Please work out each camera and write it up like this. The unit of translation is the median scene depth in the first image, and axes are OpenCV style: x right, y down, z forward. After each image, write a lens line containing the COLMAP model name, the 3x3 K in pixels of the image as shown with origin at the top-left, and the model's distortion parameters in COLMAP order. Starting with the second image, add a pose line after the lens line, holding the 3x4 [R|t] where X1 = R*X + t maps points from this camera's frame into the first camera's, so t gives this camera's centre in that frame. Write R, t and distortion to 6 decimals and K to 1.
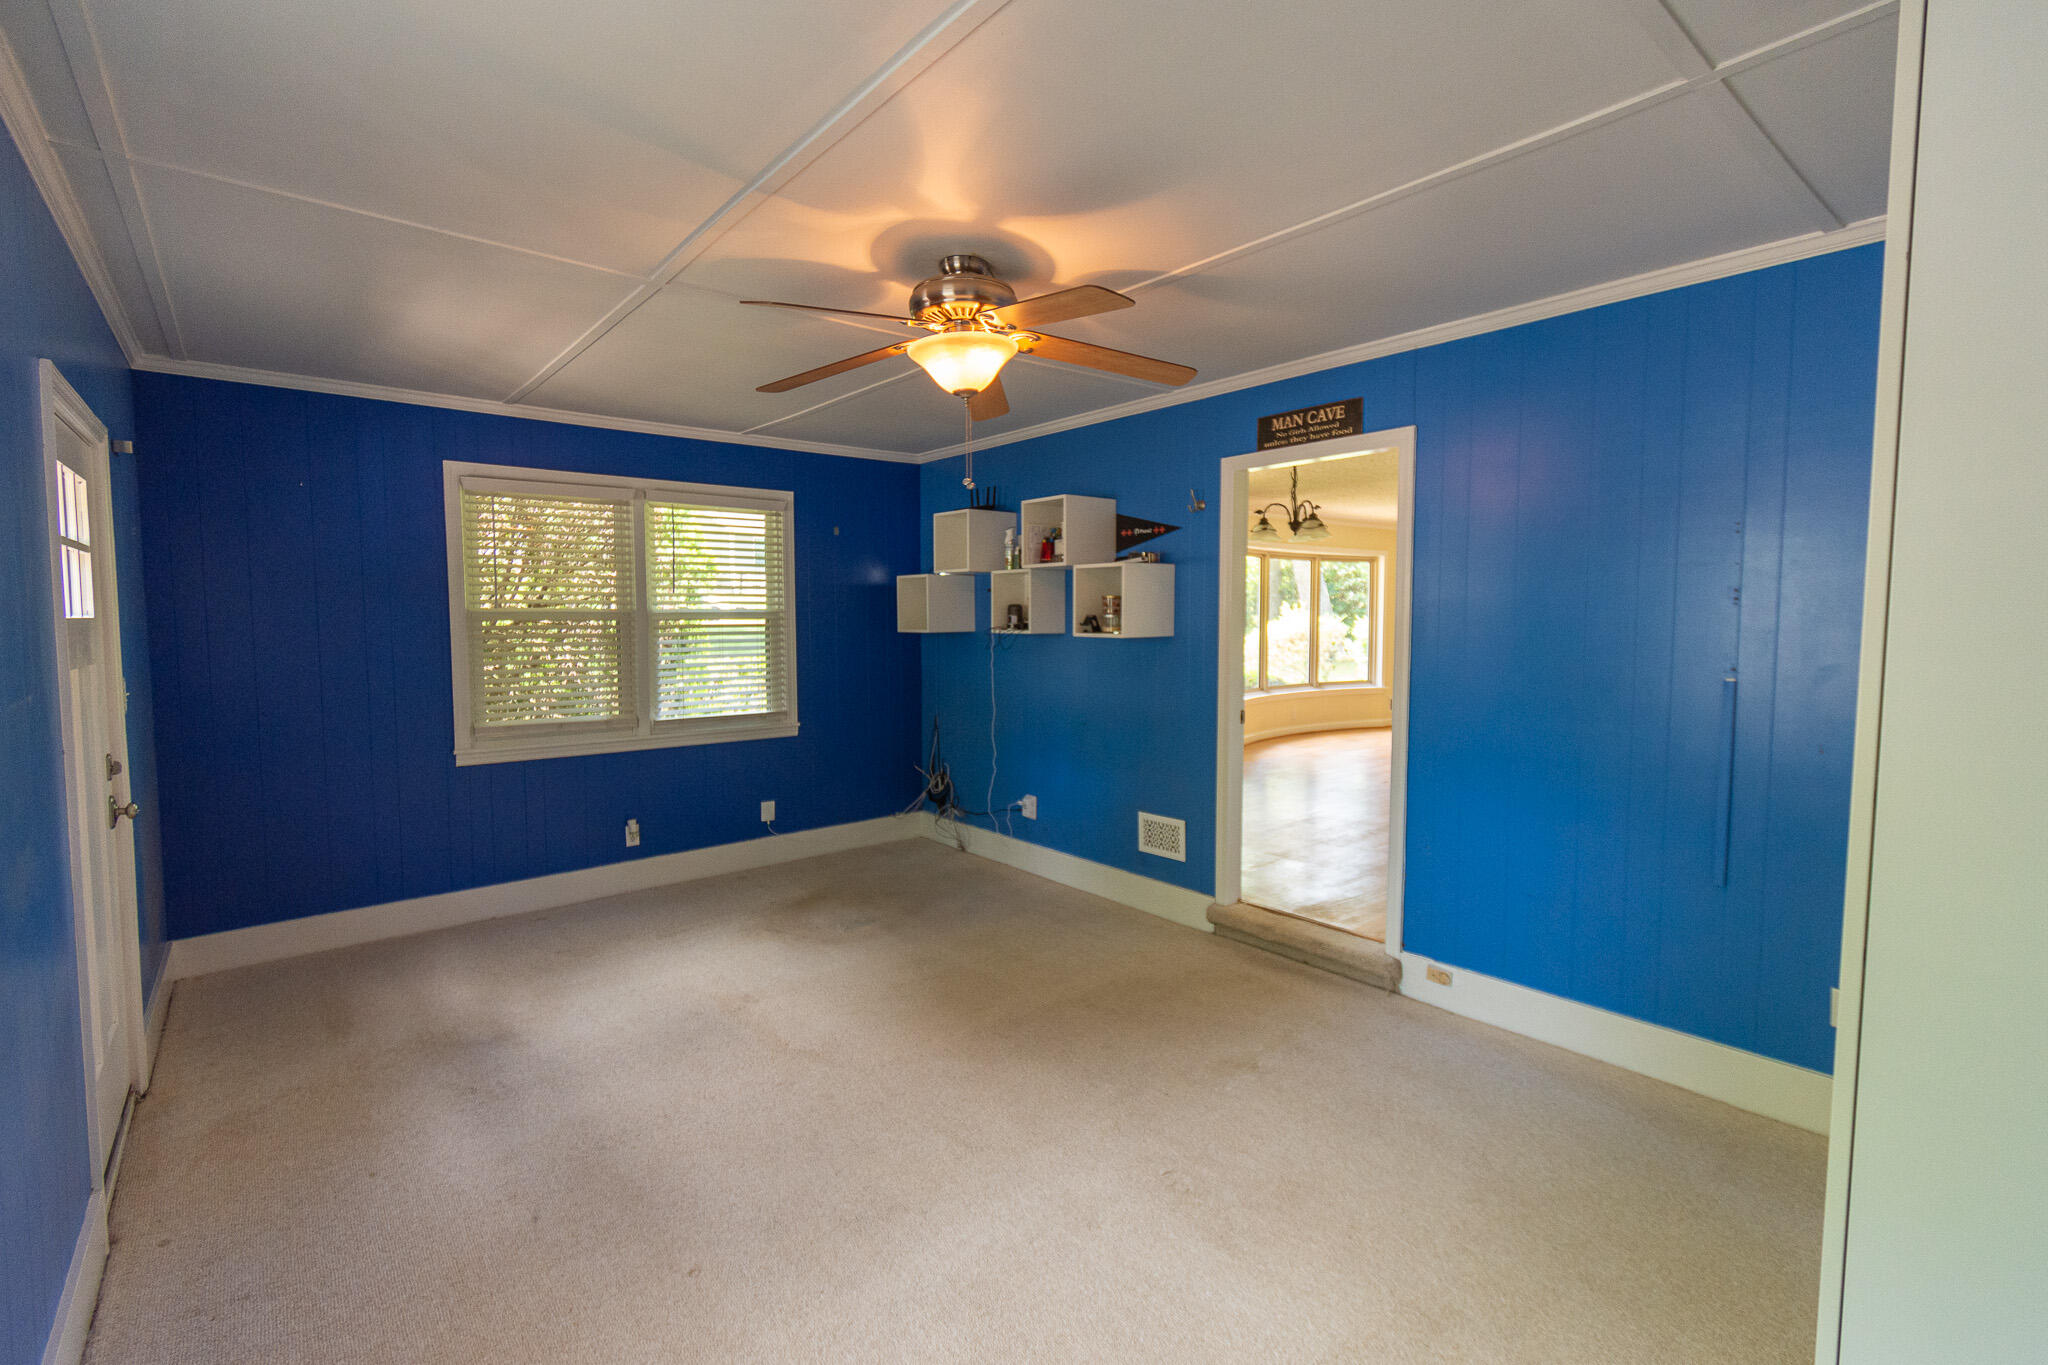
lens RADIAL K [[920.2, 0, 1024.7], [0, 920.2, 670.4], [0, 0, 1]] dist [0.003377, -0.000102]
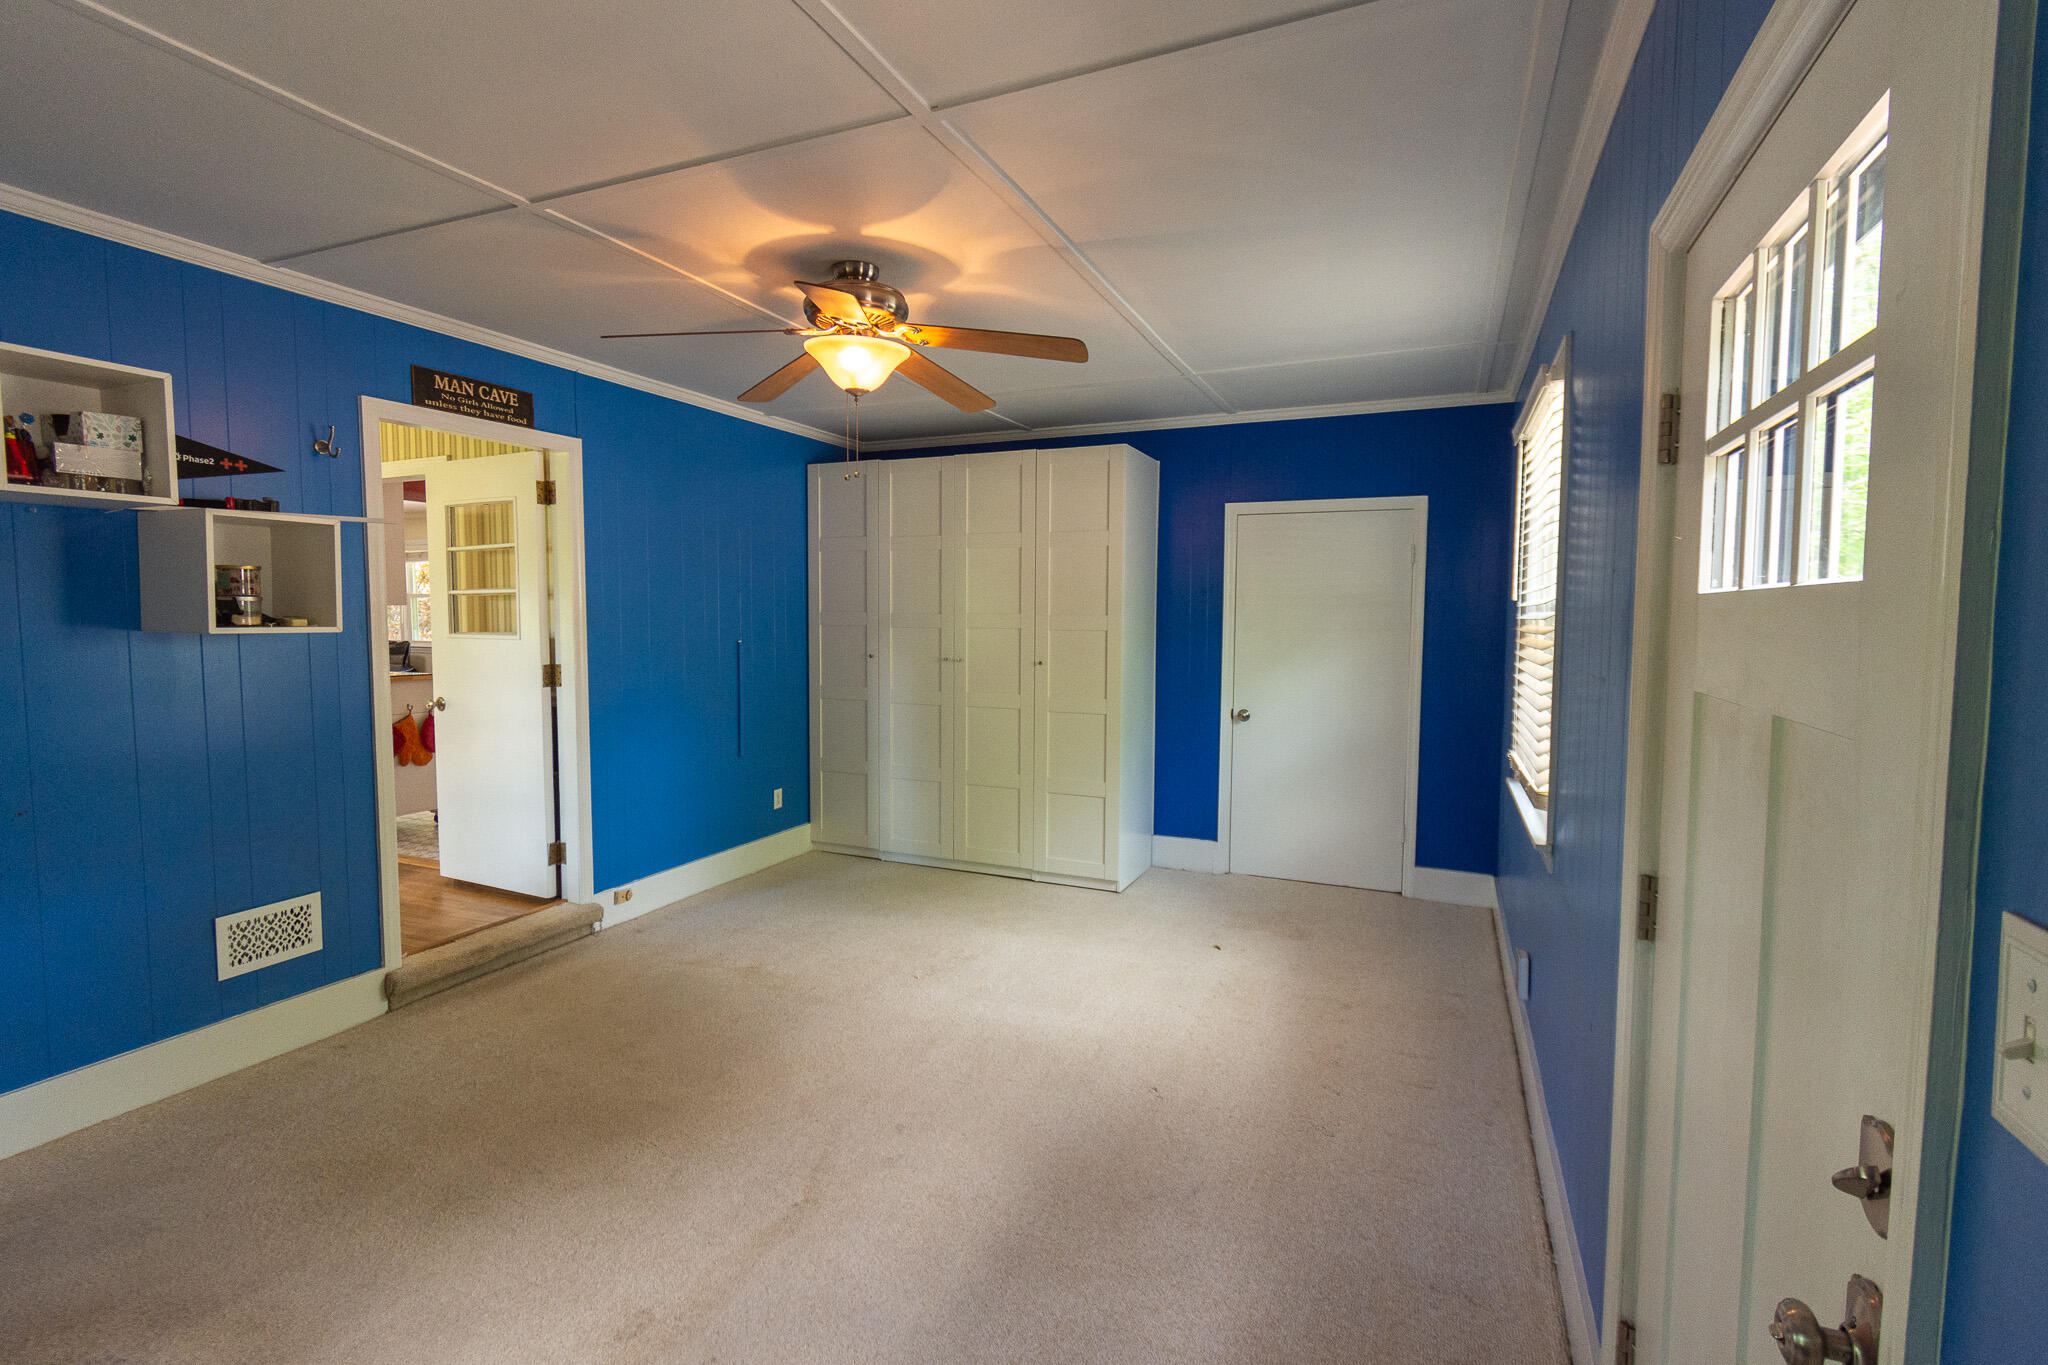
lens RADIAL K [[904.7, 0, 1031.0], [0, 904.7, 677.5], [0, 0, 1]] dist [0.003220, 0.000329]
pose [[-0.442686, -0.066611, 0.894199, -0.781747], [0.046965, 0.994146, 0.097308, -0.048222], [-0.895446, 0.085073, -0.436966, 0.923662]]
